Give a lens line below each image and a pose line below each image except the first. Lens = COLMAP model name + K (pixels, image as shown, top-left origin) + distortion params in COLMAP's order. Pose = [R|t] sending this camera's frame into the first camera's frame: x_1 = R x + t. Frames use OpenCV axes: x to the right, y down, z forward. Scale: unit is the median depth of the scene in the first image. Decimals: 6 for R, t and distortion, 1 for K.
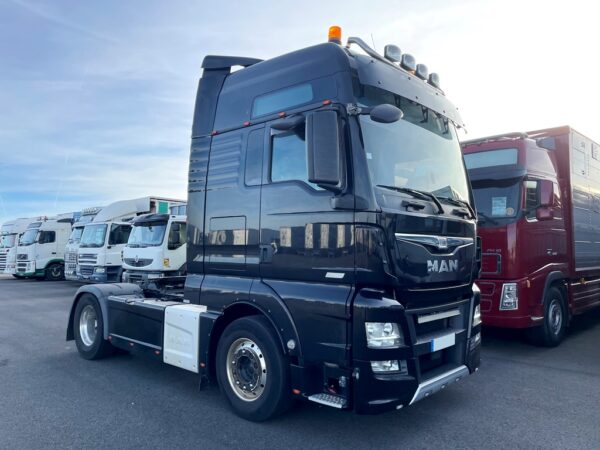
lens RADIAL K [[454.1, 0, 302.7], [0, 454.1, 223.9], [0, 0, 1]] dist [0.050370, -0.009168]
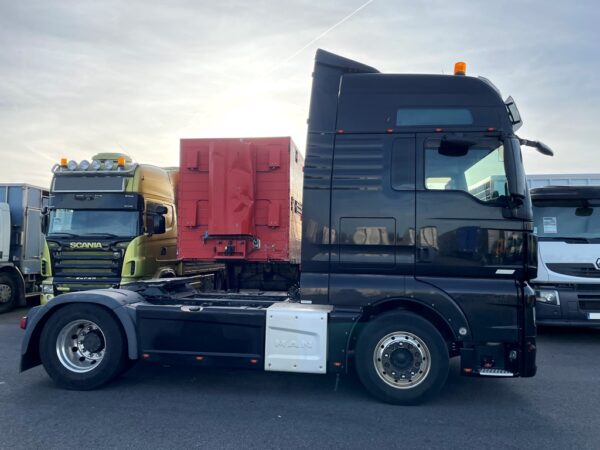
lens RADIAL K [[454.1, 0, 302.7], [0, 454.1, 223.9], [0, 0, 1]] dist [0.050370, -0.009168]
pose [[0.803741, 0.029993, 0.594222, -0.919332], [-0.043937, 0.998994, 0.009005, -0.003847], [-0.593354, -0.033346, 0.804250, 0.263069]]
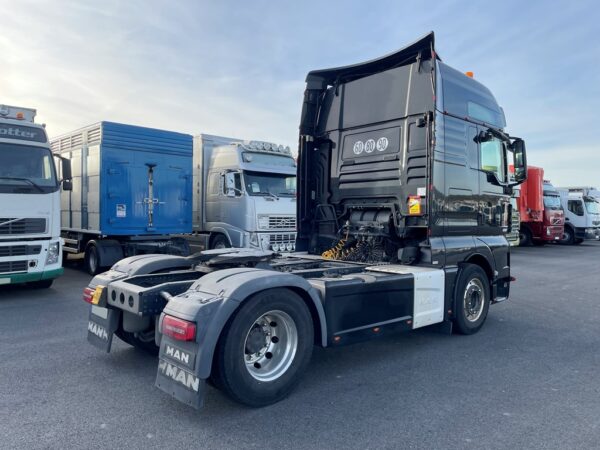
lens RADIAL K [[454.1, 0, 302.7], [0, 454.1, 223.9], [0, 0, 1]] dist [0.050370, -0.009168]
pose [[0.090269, -0.023409, 0.995642, -1.494598], [-0.071334, 0.997004, 0.029908, 0.074938], [-0.993359, -0.073723, 0.088329, 1.346498]]
